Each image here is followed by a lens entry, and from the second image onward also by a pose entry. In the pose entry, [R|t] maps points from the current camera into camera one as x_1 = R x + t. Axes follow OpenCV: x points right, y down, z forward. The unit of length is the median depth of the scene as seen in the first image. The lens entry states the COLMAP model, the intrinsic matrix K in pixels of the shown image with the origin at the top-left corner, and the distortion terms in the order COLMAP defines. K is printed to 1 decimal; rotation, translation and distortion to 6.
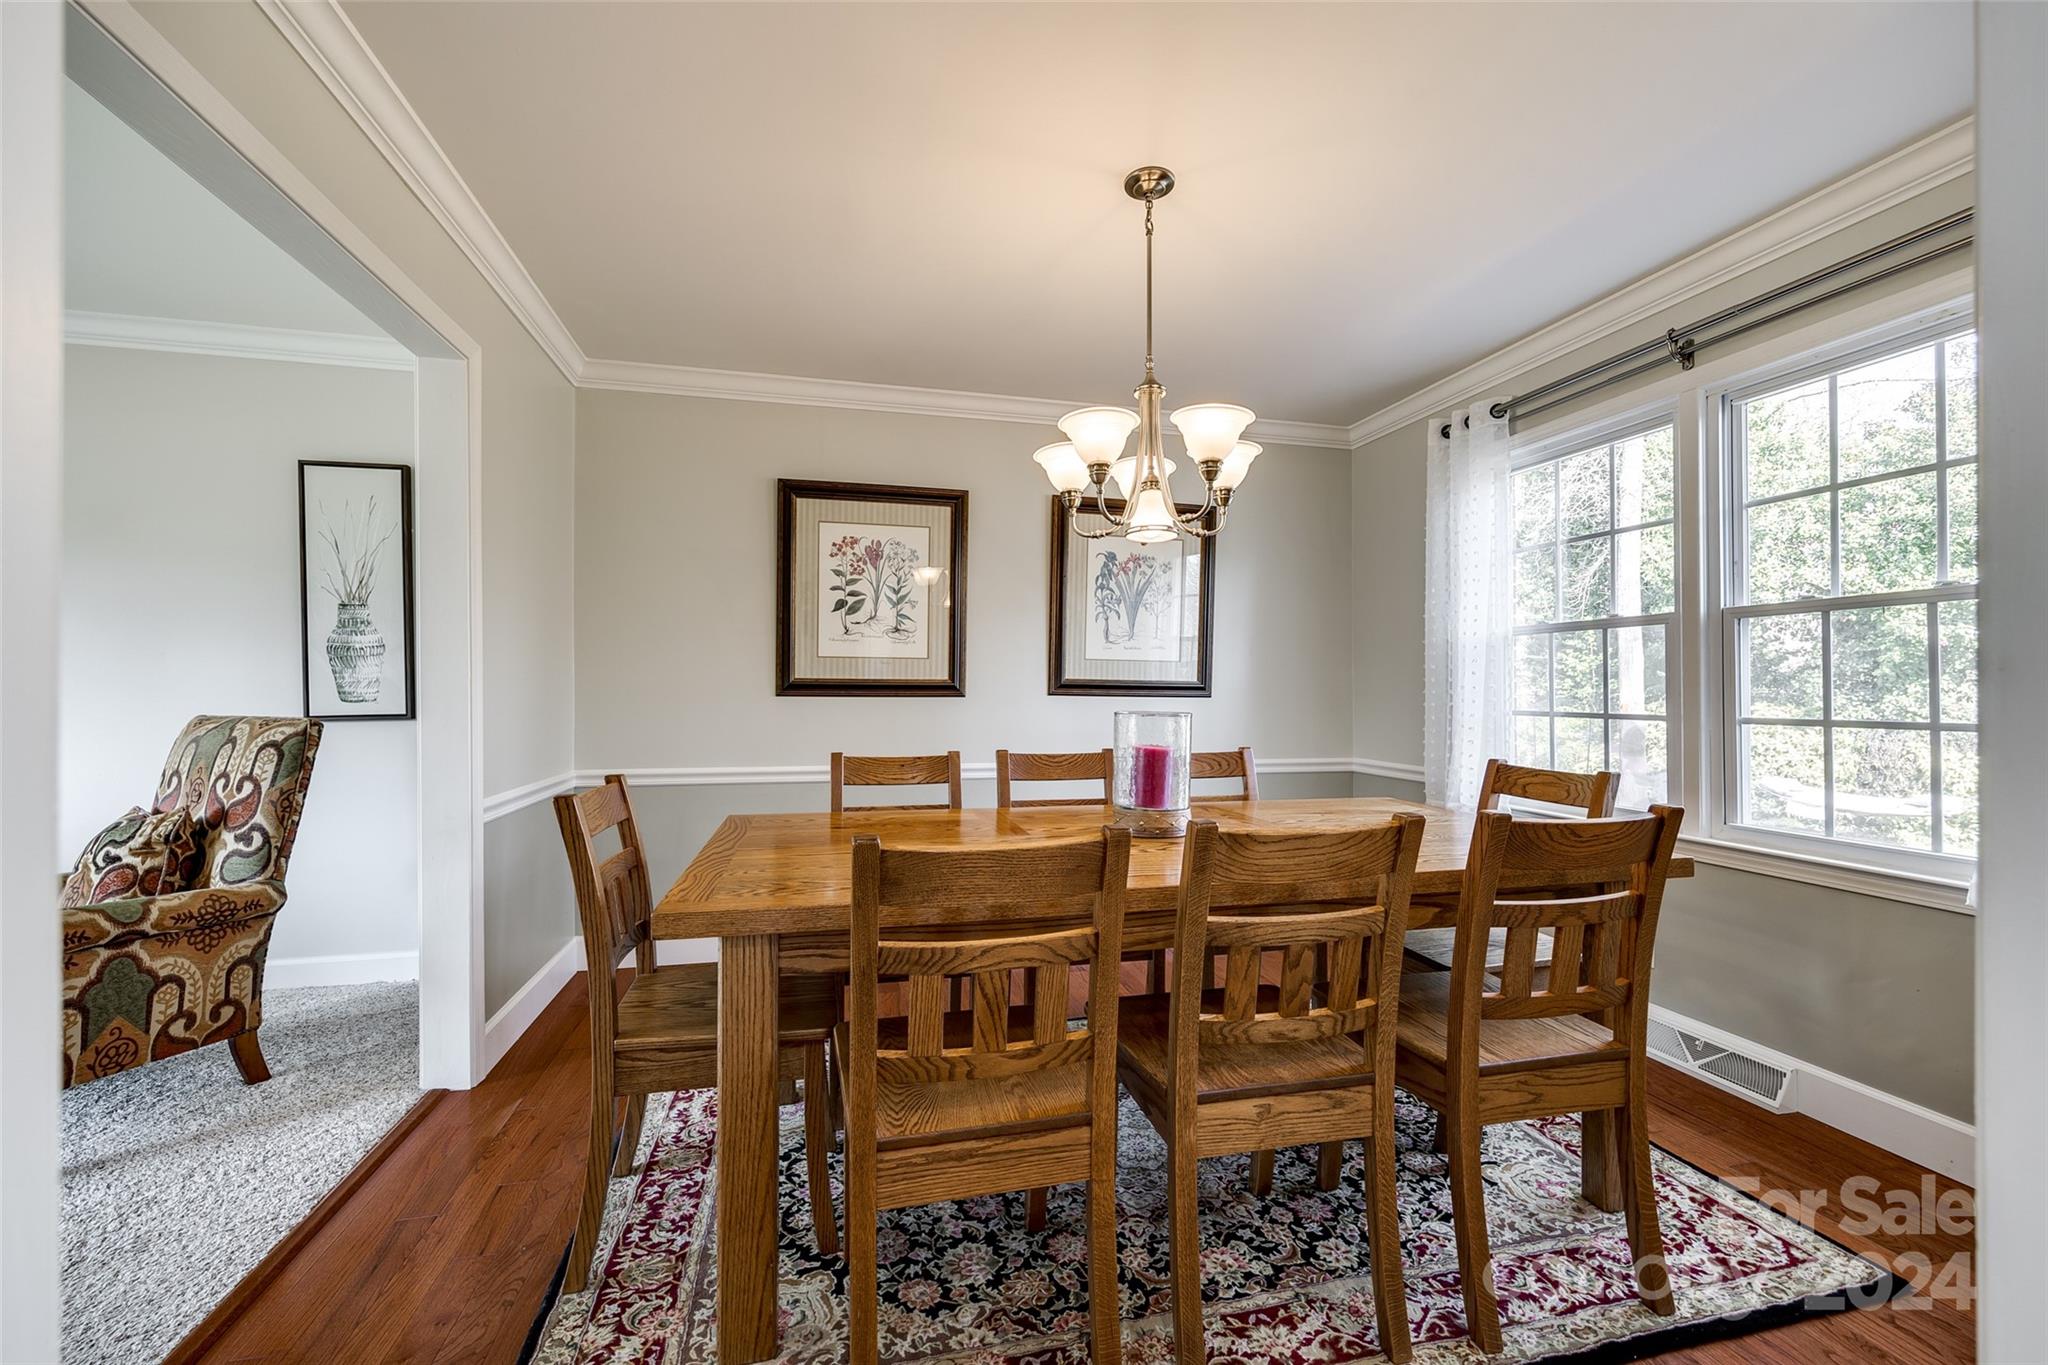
lens RADIAL K [[829.7, 0, 1024.0], [0, 829.7, 682.5], [0, 0, 1]] dist [-0.002590, -0.000115]
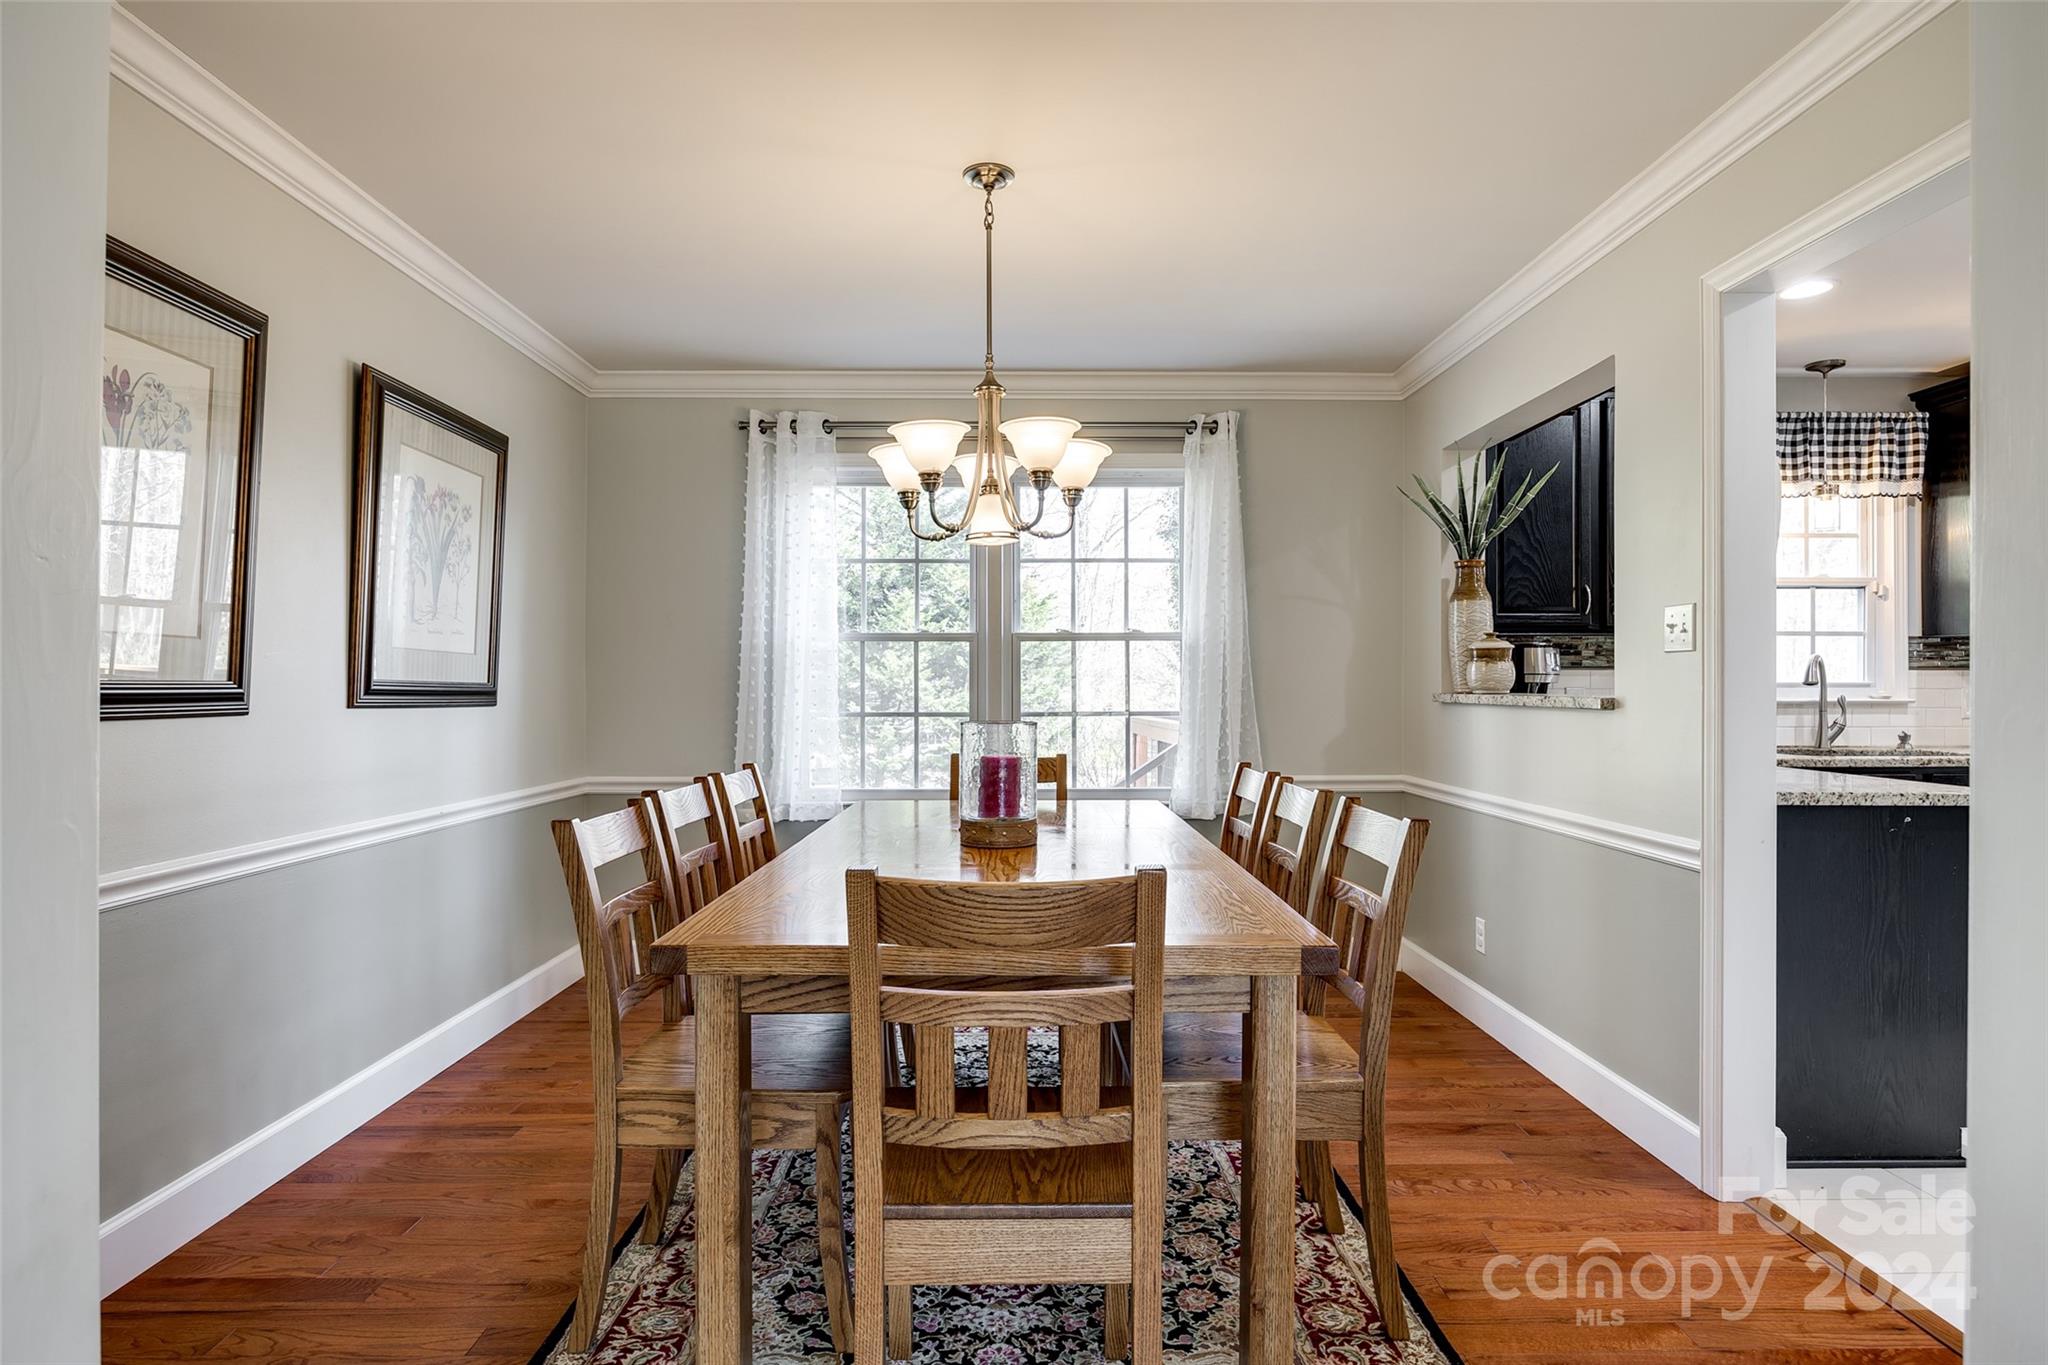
lens RADIAL K [[1092.0, 0, 1024.0], [0, 1092.0, 682.5], [0, 0, 1]] dist [-0.011760, -0.000509]
pose [[0.221864, -0.001981, 0.975076, -0.709682], [-0.007763, 0.999963, 0.003798, -0.010404], [-0.975047, -0.008412, 0.221840, 0.443317]]
